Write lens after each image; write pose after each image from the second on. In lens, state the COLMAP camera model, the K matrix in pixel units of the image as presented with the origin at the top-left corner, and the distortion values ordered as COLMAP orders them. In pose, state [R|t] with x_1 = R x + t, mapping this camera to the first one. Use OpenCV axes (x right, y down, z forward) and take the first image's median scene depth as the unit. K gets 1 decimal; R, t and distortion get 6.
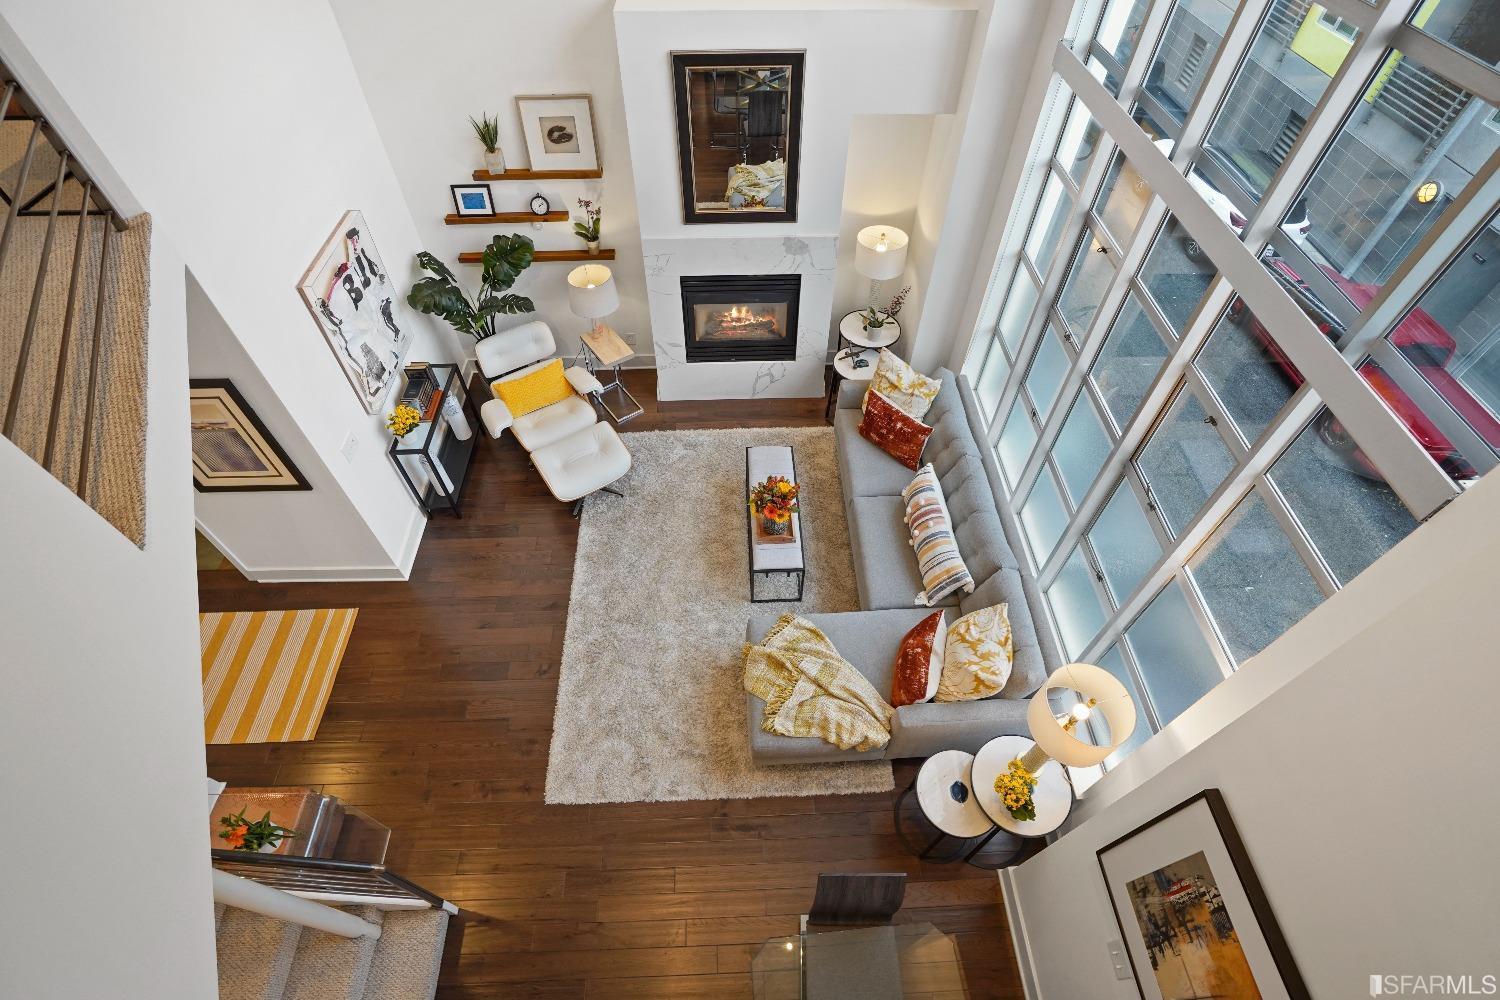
lens RADIAL K [[703.6, 0, 747.3], [0, 703.6, 496.3], [0, 0, 1]] dist [-0.049000, 0.018329]
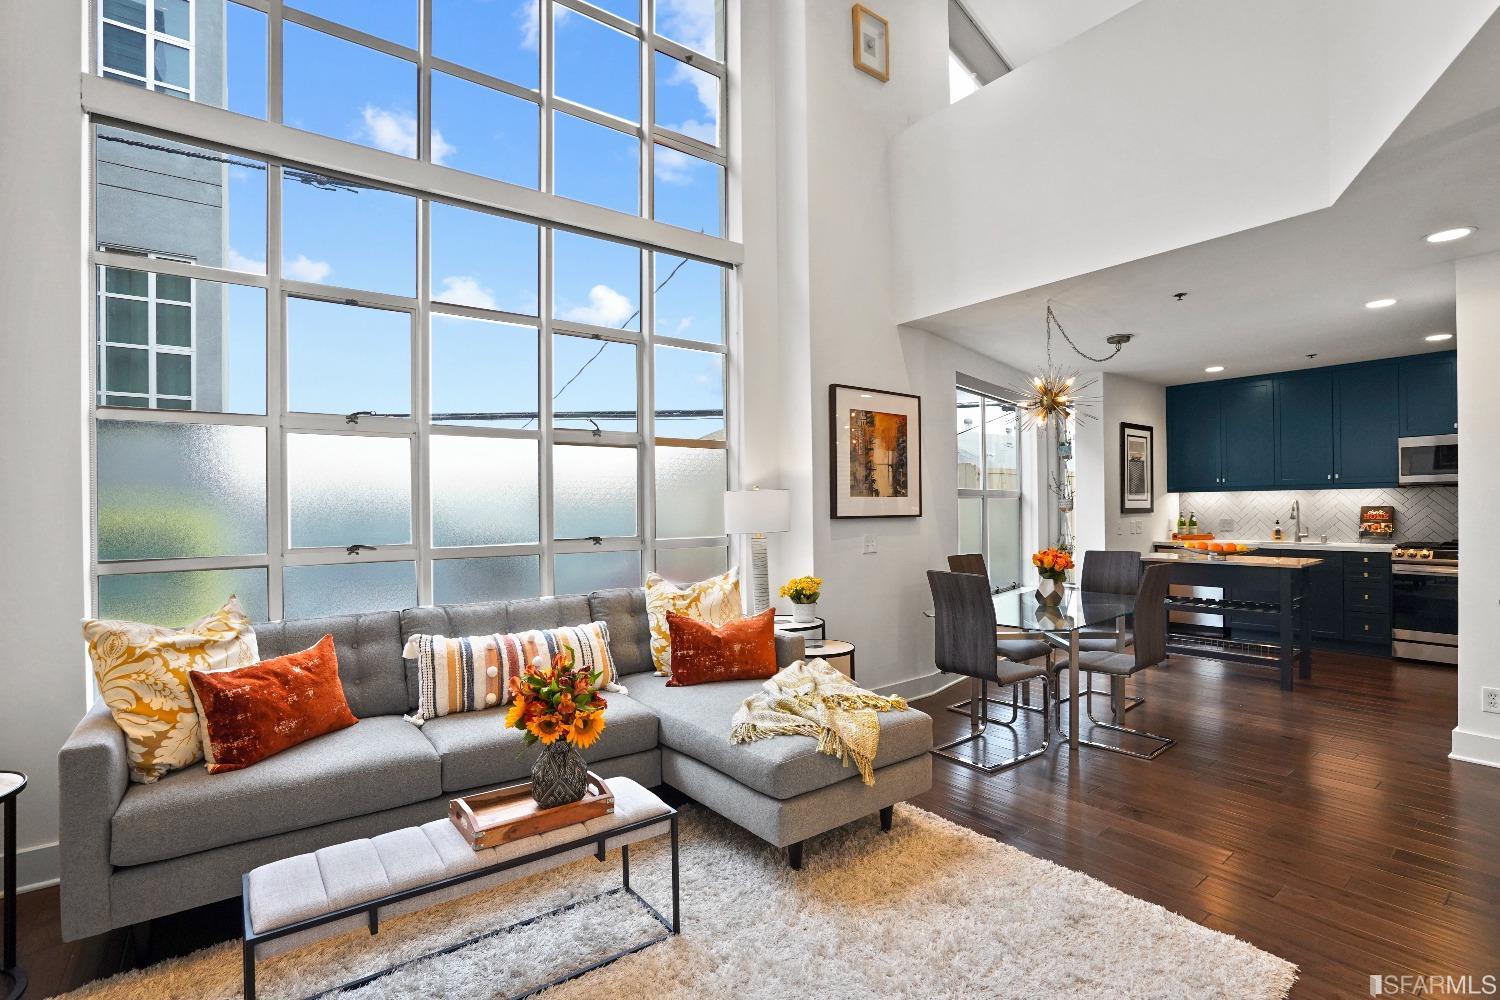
lens RADIAL K [[703.6, 0, 752.5], [0, 703.6, 512.4], [0, 0, 1]] dist [-0.049000, 0.018329]
pose [[-0.578605, -0.001863, 0.815606, -0.367632], [0.641045, 0.617221, 0.456179, -0.181834], [-0.504259, 0.786788, -0.355933, 0.891752]]
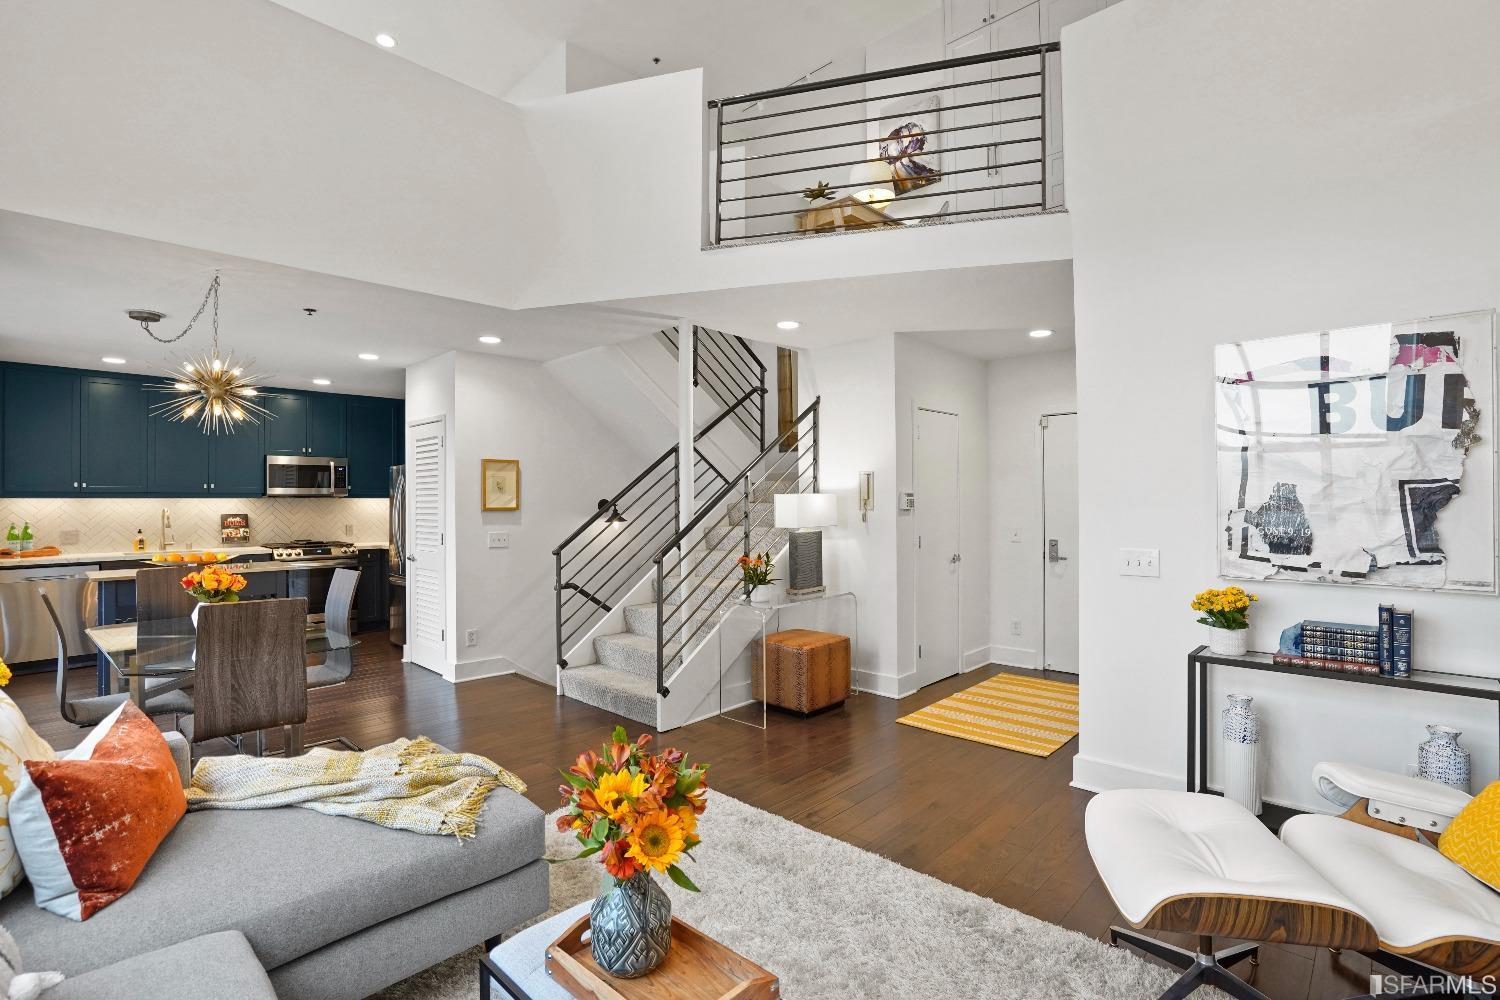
lens RADIAL K [[703.6, 0, 750.1], [0, 703.6, 499.6], [0, 0, 1]] dist [-0.049000, 0.018329]
pose [[-0.722254, -0.001099, -0.691627, 0.195776], [-0.536116, 0.632665, 0.558851, -0.258498], [0.436954, 0.774425, -0.457534, 0.945318]]
